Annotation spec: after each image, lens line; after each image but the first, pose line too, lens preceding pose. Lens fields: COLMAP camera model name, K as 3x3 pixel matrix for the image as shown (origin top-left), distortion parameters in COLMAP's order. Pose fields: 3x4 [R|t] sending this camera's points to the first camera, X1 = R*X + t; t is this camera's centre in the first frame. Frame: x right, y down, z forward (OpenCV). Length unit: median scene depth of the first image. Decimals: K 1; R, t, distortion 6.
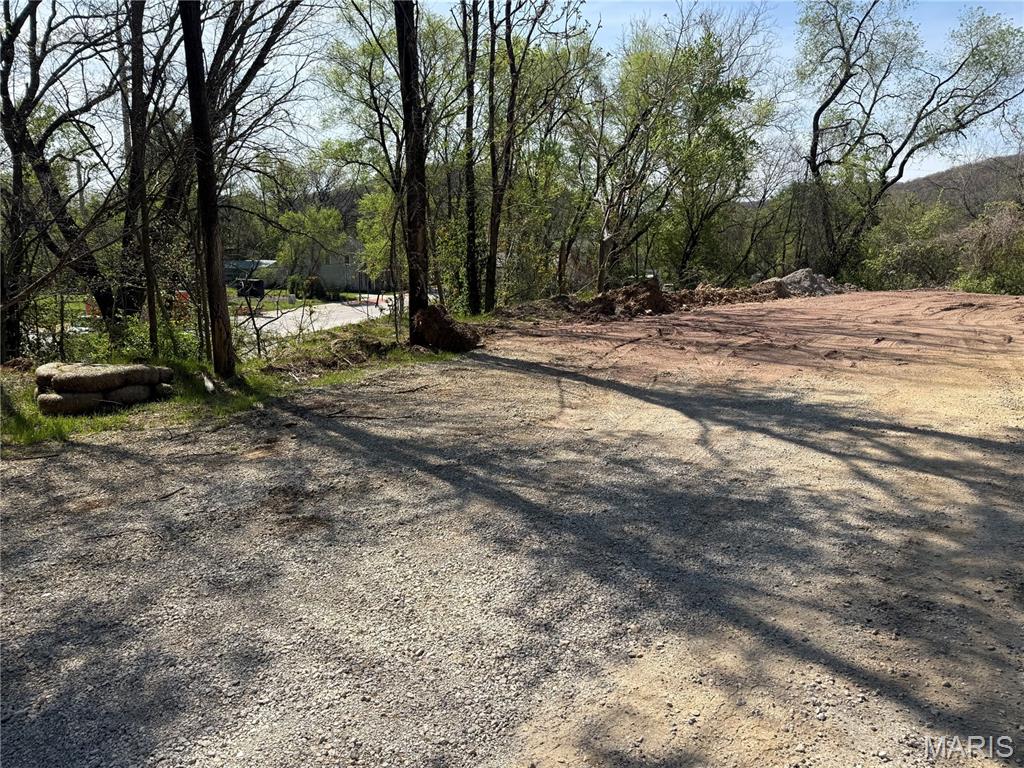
lens RADIAL K [[724.9, 0, 508.2], [0, 724.9, 389.7], [0, 0, 1]] dist [0.037425, -0.048652]
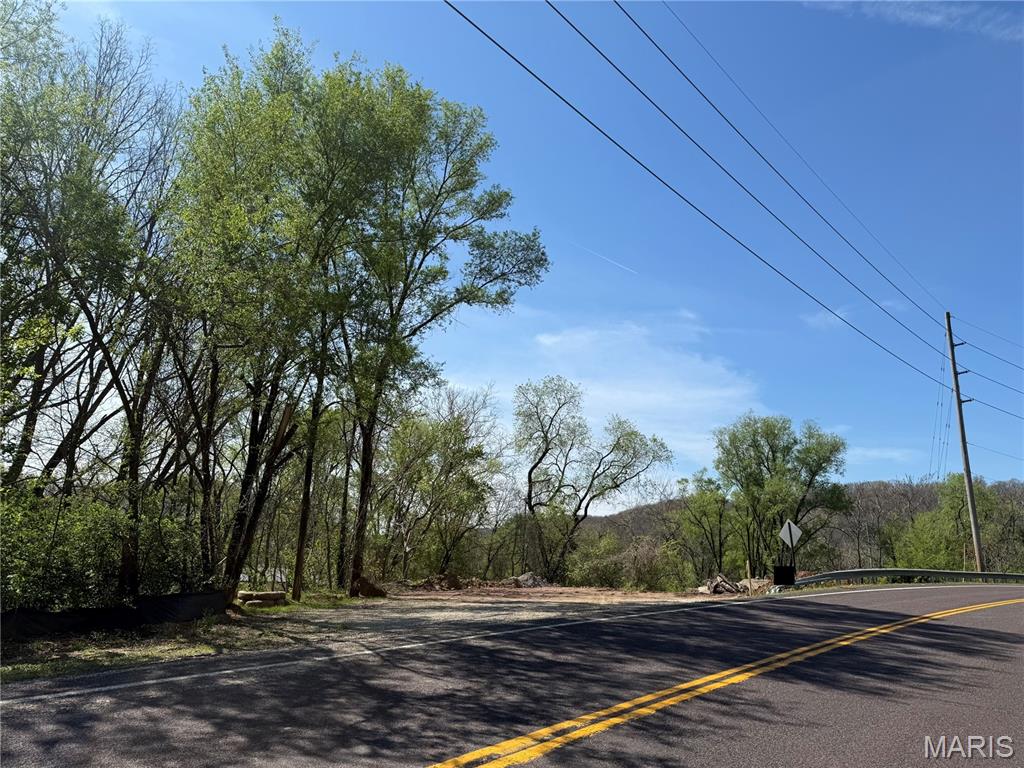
lens RADIAL K [[721.4, 0, 509.1], [0, 721.4, 377.0], [0, 0, 1]] dist [0.142361, -0.241024]
pose [[0.937570, 0.103638, 0.331998, -0.147632], [0.052230, 0.901791, -0.429005, 0.090826], [-0.343854, 0.419562, 0.840079, -0.356494]]
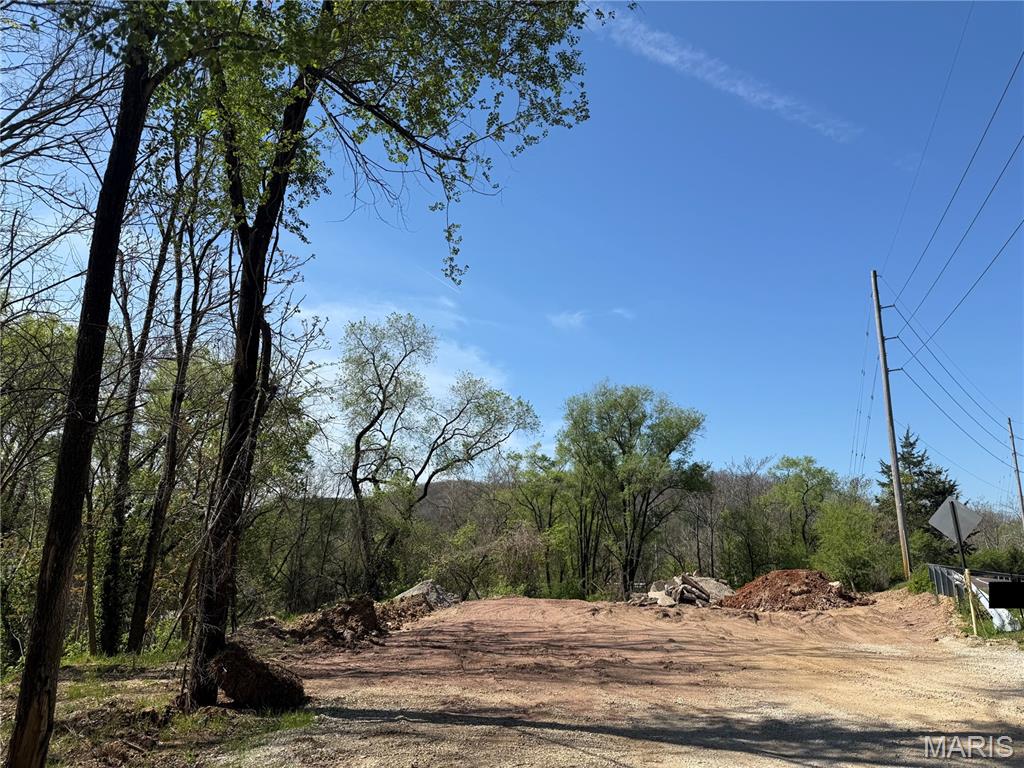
lens RADIAL K [[721.4, 0, 509.1], [0, 721.4, 377.0], [0, 0, 1]] dist [0.142361, -0.241024]
pose [[0.766064, 0.154602, 0.623894, -0.133817], [0.122803, 0.917559, -0.378159, -0.015769], [-0.630924, 0.366310, 0.683924, 0.073572]]
